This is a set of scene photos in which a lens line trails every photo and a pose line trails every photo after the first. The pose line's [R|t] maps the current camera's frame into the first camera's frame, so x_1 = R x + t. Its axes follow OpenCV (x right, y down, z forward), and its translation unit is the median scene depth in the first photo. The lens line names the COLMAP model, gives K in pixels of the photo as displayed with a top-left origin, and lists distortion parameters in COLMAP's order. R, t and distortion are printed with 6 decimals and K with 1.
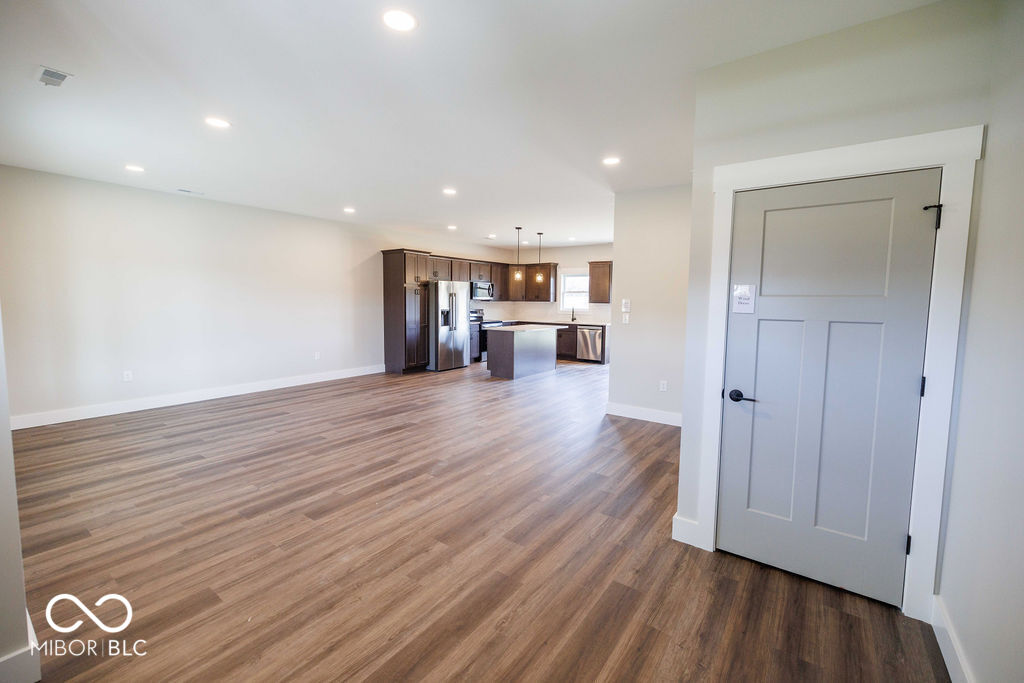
lens RADIAL K [[425.0, 0, 513.8], [0, 425.0, 334.3], [0, 0, 1]] dist [0.001331, -0.000395]
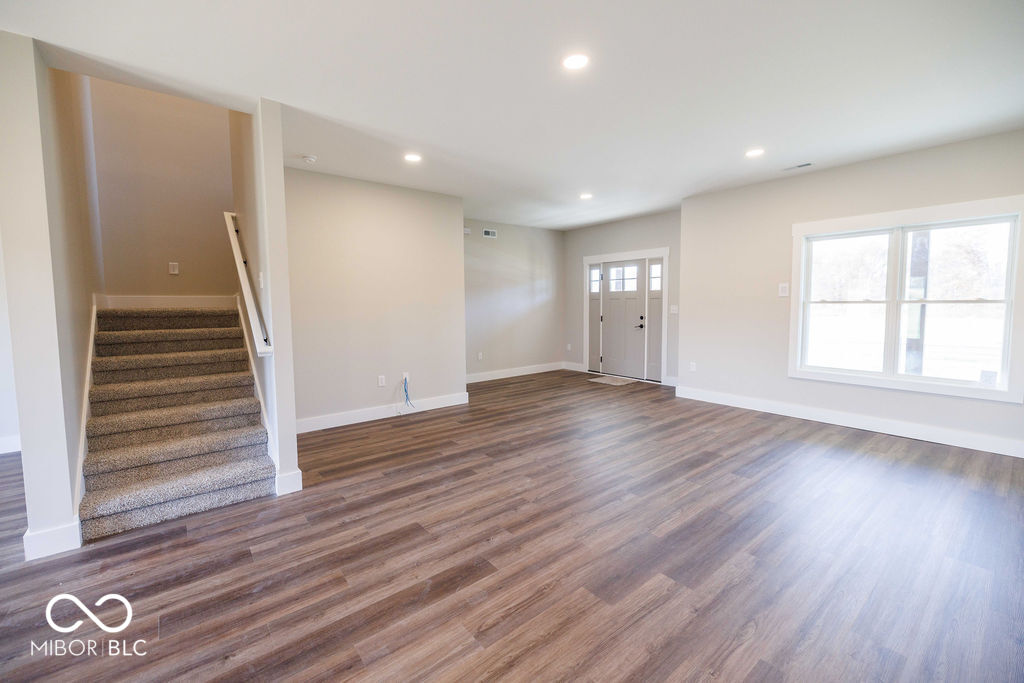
lens RADIAL K [[425.0, 0, 513.8], [0, 425.0, 334.3], [0, 0, 1]] dist [0.001331, -0.000395]
pose [[-0.965831, -0.024477, 0.258015, -0.337848], [0.017859, 0.986879, 0.160472, -0.179848], [-0.258557, 0.159597, -0.952721, 2.411099]]
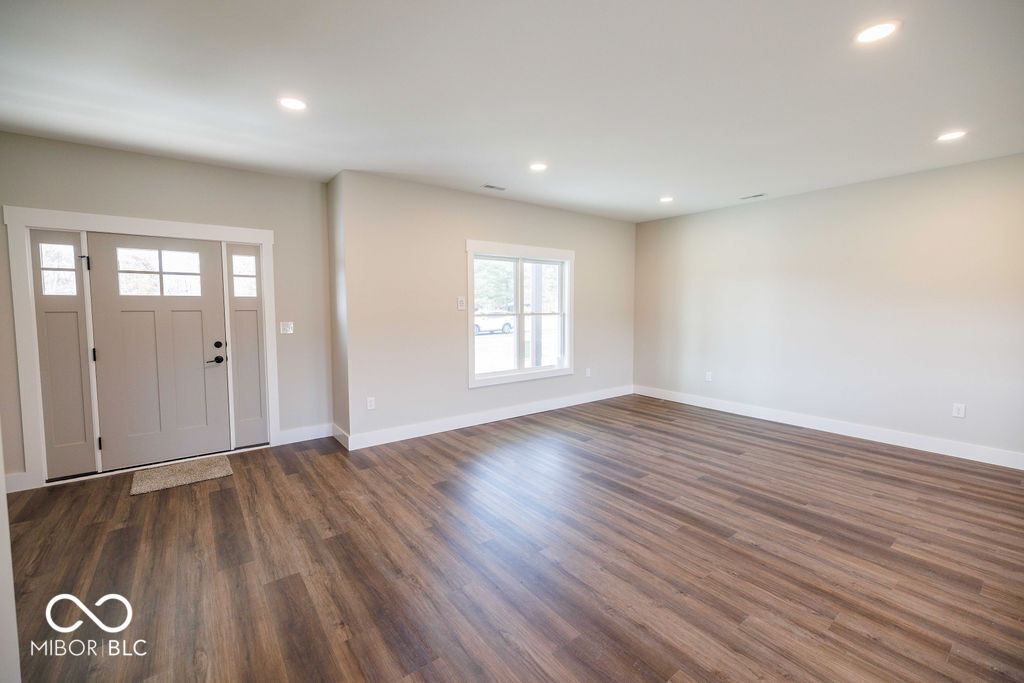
lens RADIAL K [[425.0, 0, 513.8], [0, 425.0, 334.3], [0, 0, 1]] dist [0.001331, -0.000395]
pose [[-0.294177, 0.050089, -0.954437, 0.530811], [-0.081884, 0.993633, 0.077384, -0.097837], [0.952237, 0.100918, -0.288203, 1.311780]]
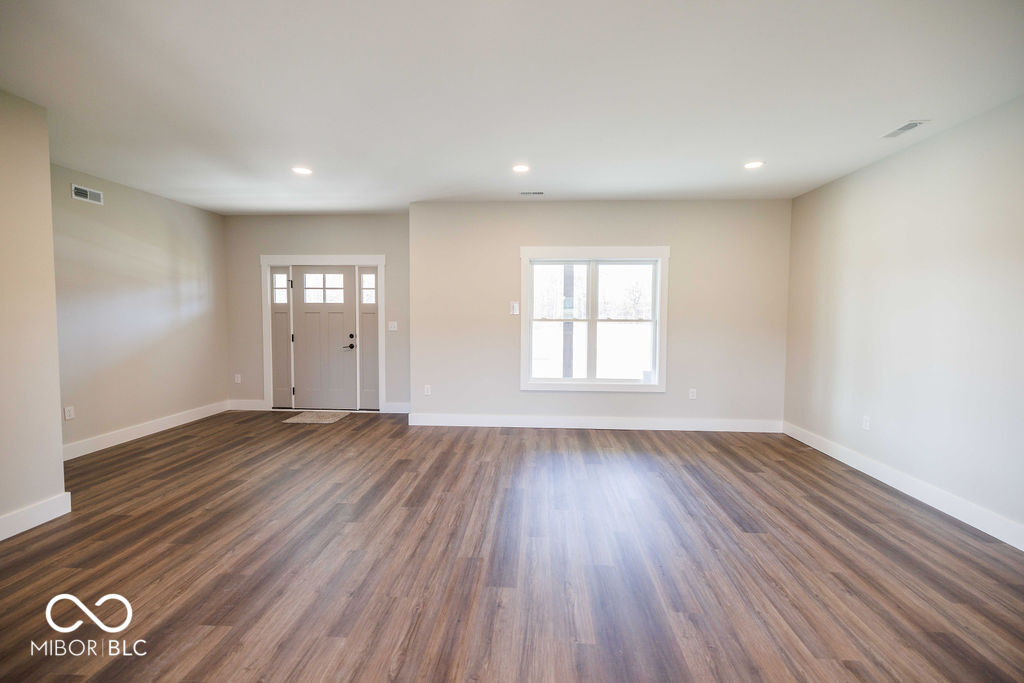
lens RADIAL K [[425.0, 0, 513.8], [0, 425.0, 334.3], [0, 0, 1]] dist [0.001331, -0.000395]
pose [[-0.844475, 0.004891, -0.535572, -0.016544], [-0.063220, 0.992057, 0.108744, -0.150304], [0.531850, 0.125691, -0.837459, 2.032902]]
